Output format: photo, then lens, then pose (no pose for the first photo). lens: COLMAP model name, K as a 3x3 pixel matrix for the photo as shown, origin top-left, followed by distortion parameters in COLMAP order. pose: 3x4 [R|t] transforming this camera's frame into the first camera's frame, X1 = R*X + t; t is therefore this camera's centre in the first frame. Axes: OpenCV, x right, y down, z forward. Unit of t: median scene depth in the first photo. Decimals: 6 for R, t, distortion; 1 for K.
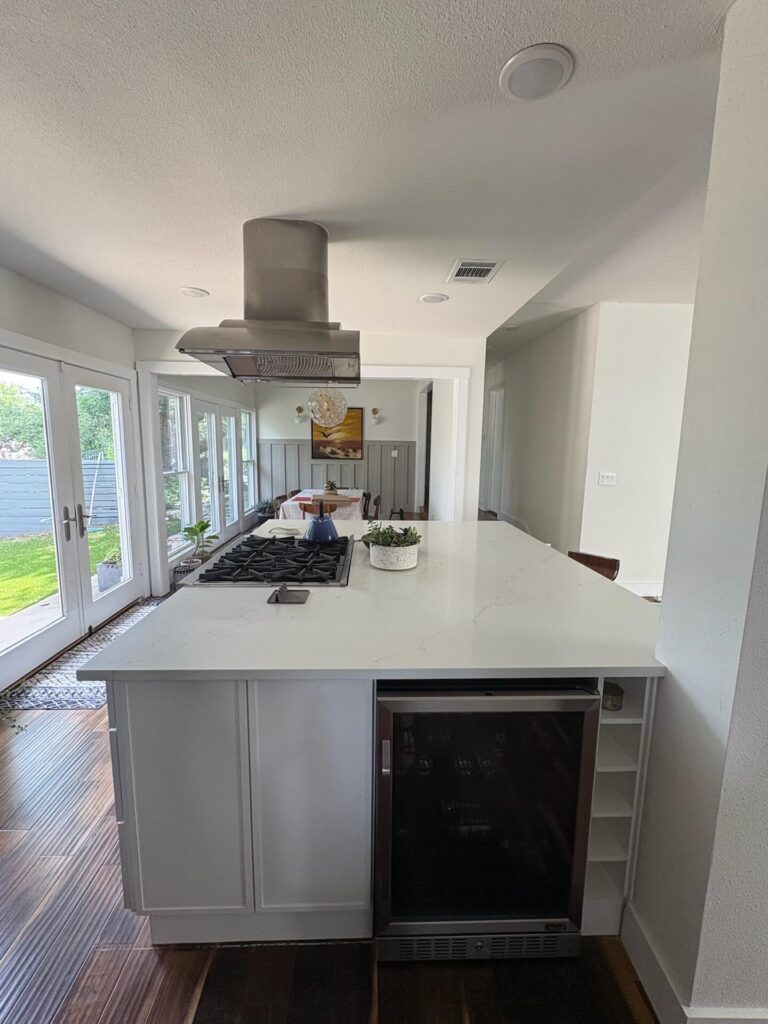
lens RADIAL K [[448.5, 0, 387.2], [0, 448.5, 509.4], [0, 0, 1]] dist [-0.001237, -0.000187]
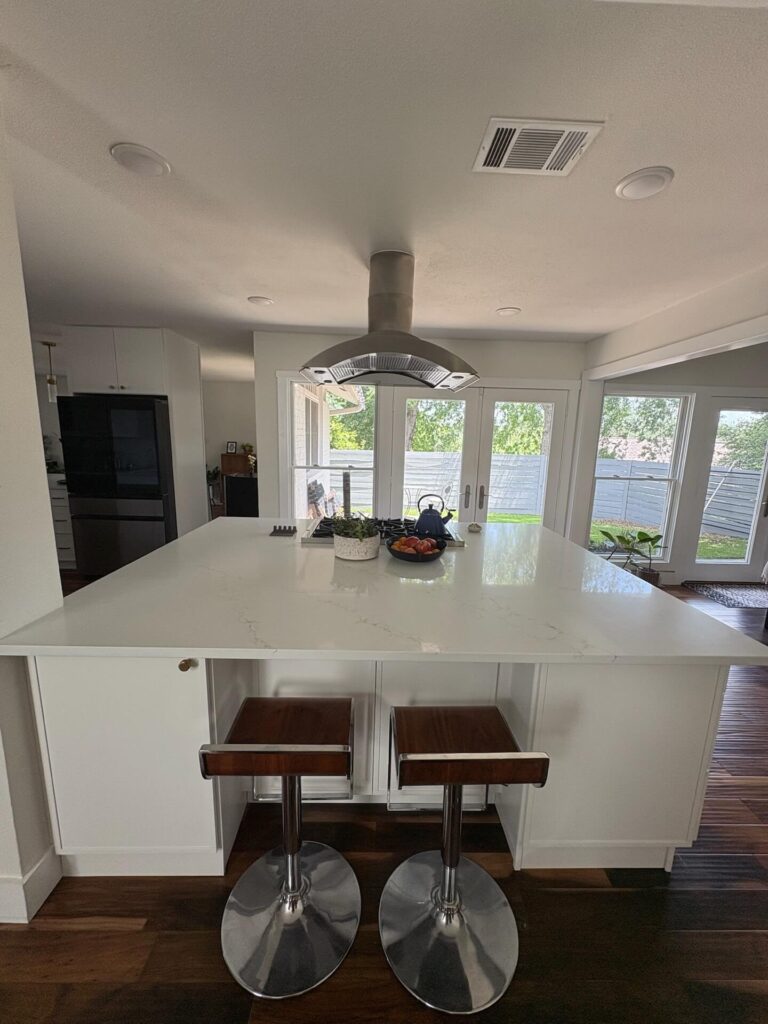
lens RADIAL K [[410.0, 0, 375.7], [0, 410.0, 514.6], [0, 0, 1]] dist [0.001670, -0.000145]
pose [[-0.040965, 0.167935, -0.984947, 0.535452], [-0.174596, 0.969404, 0.172547, -0.072147], [0.983788, 0.179036, -0.010390, 0.571601]]
